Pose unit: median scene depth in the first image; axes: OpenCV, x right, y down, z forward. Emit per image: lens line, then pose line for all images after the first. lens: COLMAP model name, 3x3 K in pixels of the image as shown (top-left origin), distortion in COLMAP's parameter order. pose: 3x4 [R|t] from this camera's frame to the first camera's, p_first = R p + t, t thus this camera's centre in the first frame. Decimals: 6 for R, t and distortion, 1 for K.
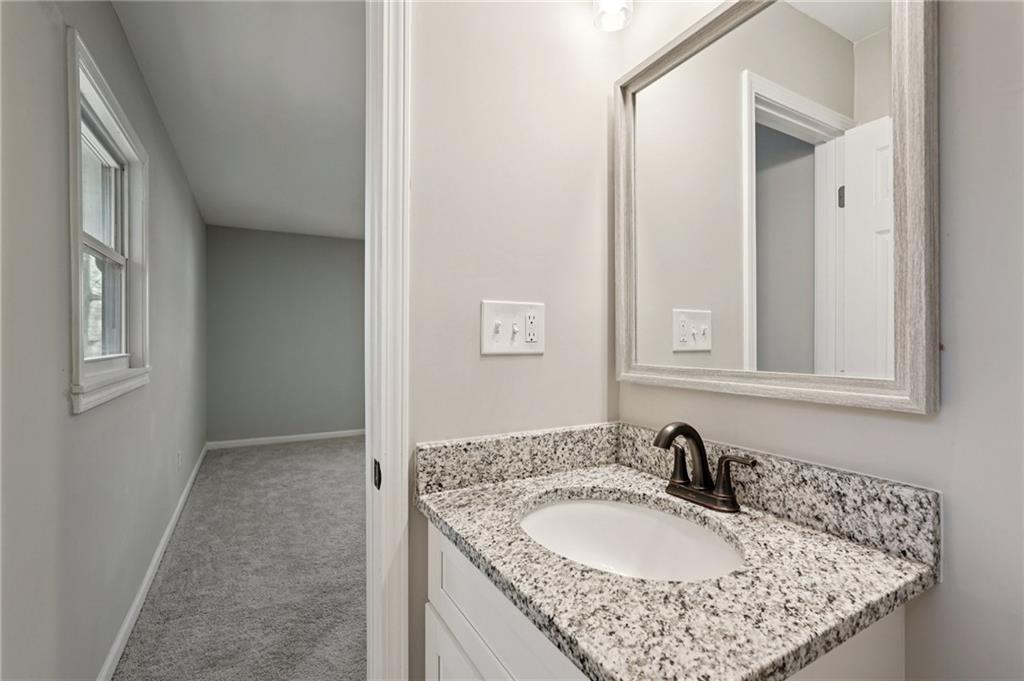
lens RADIAL K [[456.1, 0, 509.6], [0, 456.1, 340.2], [0, 0, 1]] dist [-0.012493, 0.007870]
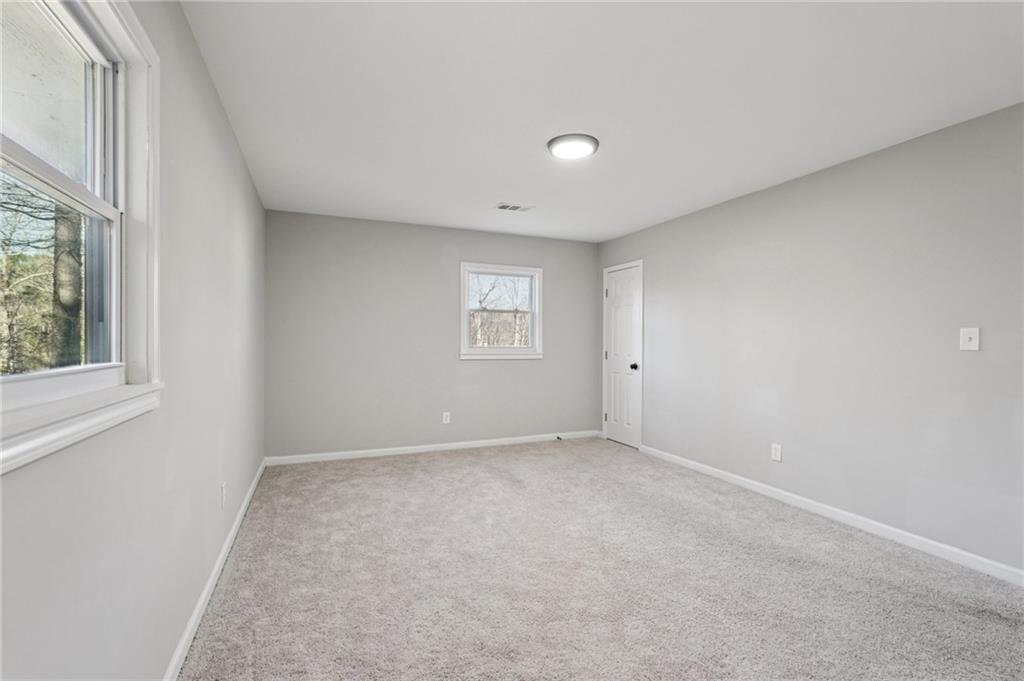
lens RADIAL K [[456.1, 0, 511.5], [0, 456.1, 340.7], [0, 0, 1]] dist [-0.012493, 0.007870]
pose [[0.994006, 0.001920, -0.109309, -0.137508], [-0.002202, 0.999995, -0.002461, 0.000088], [0.109303, 0.002687, 0.994005, 0.253855]]
